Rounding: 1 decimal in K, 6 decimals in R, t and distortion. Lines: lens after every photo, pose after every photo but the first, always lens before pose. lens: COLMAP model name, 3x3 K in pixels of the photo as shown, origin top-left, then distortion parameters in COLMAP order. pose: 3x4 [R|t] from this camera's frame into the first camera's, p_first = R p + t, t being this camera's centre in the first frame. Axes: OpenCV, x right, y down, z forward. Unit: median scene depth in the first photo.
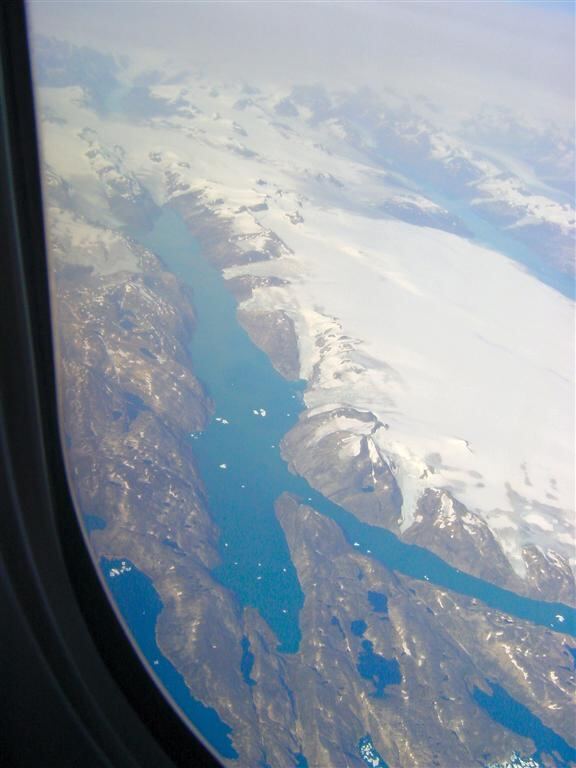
lens RADIAL K [[811.1, 0, 283.3], [0, 811.1, 408.9], [0, 0, 1]] dist [-0.136643, 0.054574]
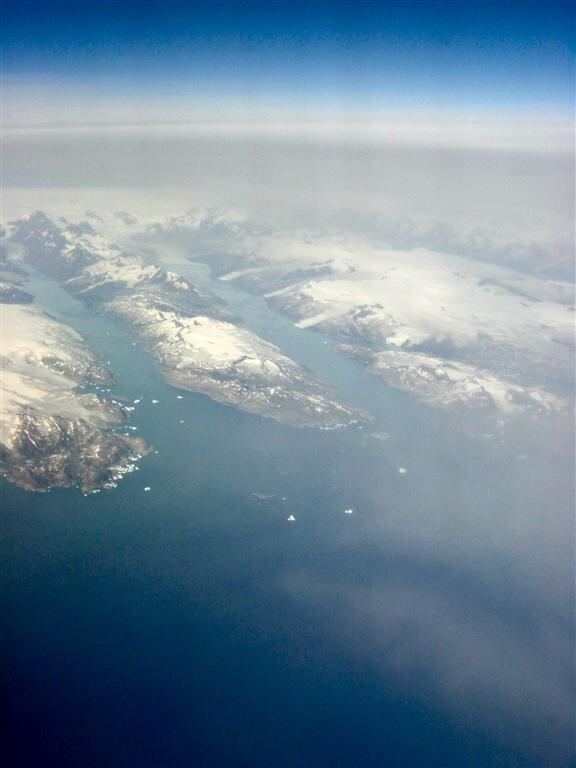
lens RADIAL K [[967.5, 0, 297.5], [0, 967.5, 386.1], [0, 0, 1]] dist [-0.078244, -0.026602]
pose [[0.978267, -0.192012, 0.078268, 1.042332], [0.205138, 0.951237, -0.230362, 0.654803], [-0.030219, 0.241411, 0.969952, -0.740538]]
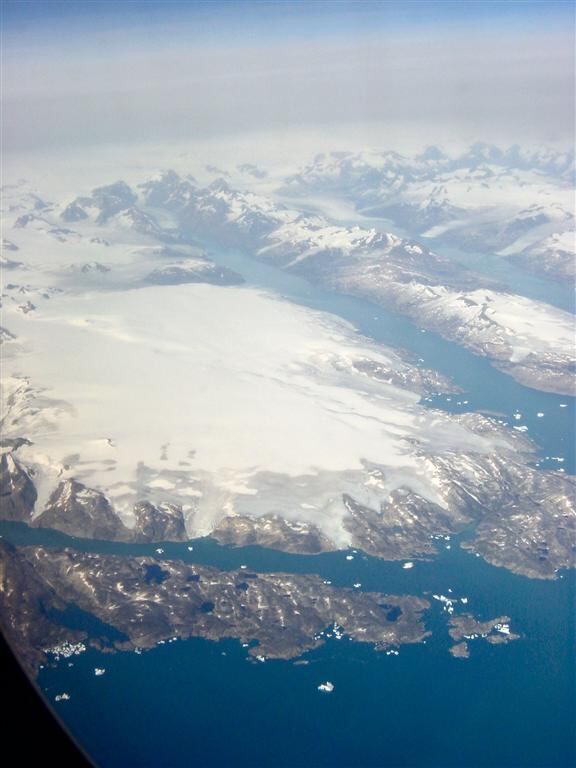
lens RADIAL K [[974.0, 0, 288.0], [0, 974.0, 384.0], [0, 0, 1]] dist [-0.095968, 0.009503]
pose [[0.964559, -0.261679, 0.033905, 0.465215], [0.263447, 0.947804, -0.179622, 0.288390], [0.014868, 0.182188, 0.983151, -0.340144]]
